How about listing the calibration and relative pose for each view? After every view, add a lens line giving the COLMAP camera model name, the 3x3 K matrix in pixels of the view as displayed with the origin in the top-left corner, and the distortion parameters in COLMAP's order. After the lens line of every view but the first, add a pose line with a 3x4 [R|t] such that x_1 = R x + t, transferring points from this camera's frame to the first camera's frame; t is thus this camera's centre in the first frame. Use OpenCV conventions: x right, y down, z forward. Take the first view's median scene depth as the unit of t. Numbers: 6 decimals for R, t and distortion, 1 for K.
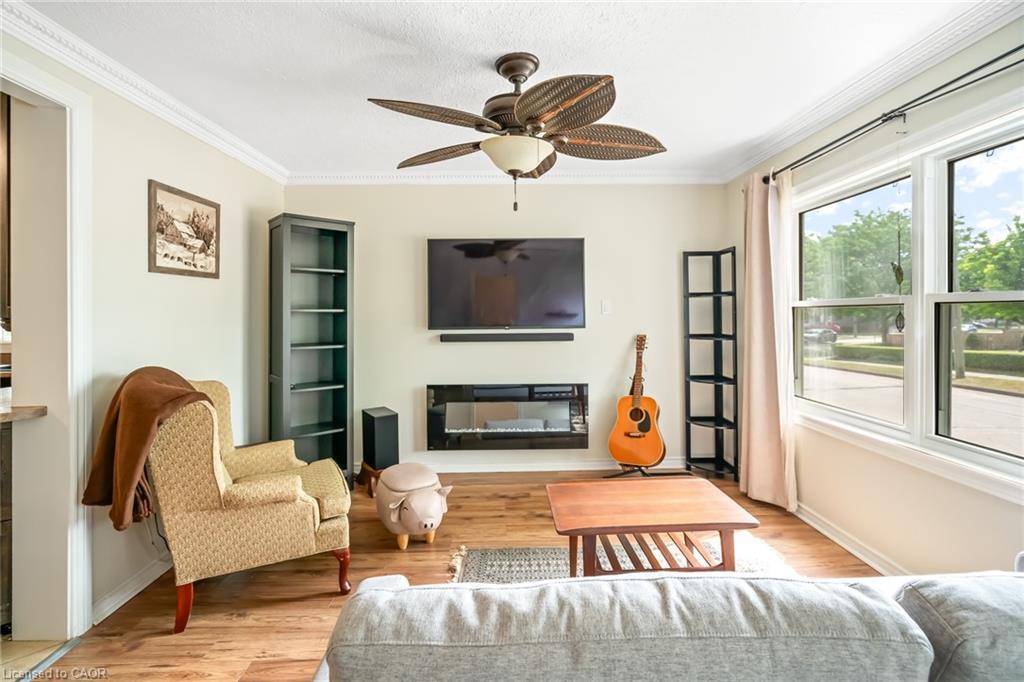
lens RADIAL K [[484.3, 0, 526.7], [0, 484.3, 311.8], [0, 0, 1]] dist [-0.004486, 0.001184]
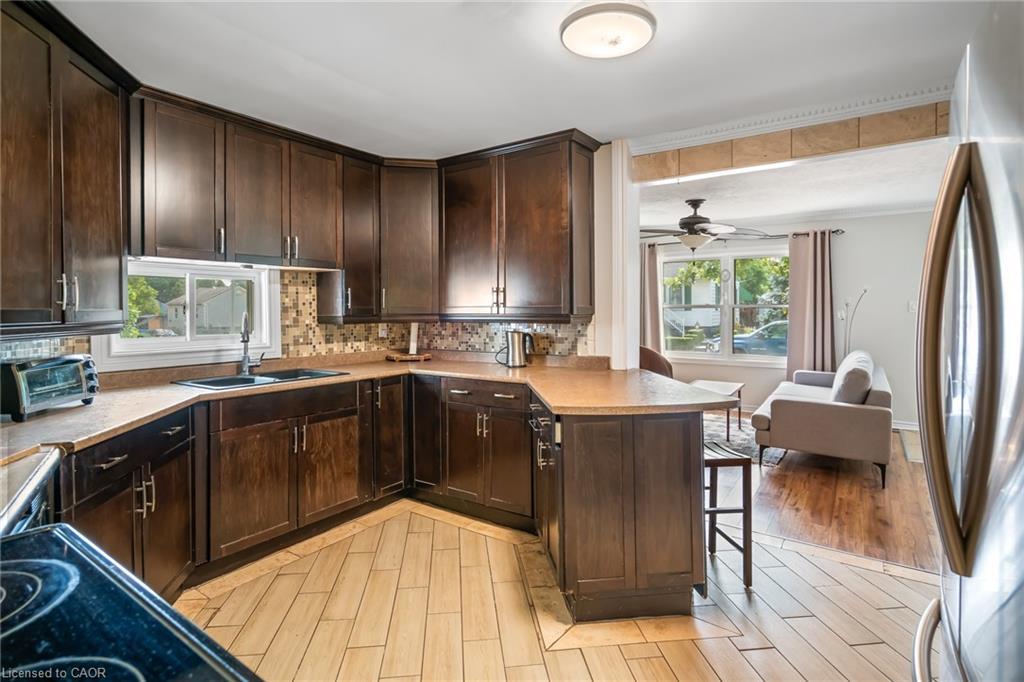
lens RADIAL K [[498.0, 0, 541.9], [0, 498.0, 311.6], [0, 0, 1]] dist [-0.011925, 0.000713]
pose [[0.576494, 0.001049, 0.817101, -1.367382], [-0.005124, 0.999984, 0.002331, -0.000164], [-0.817085, -0.005530, 0.576490, 0.147283]]
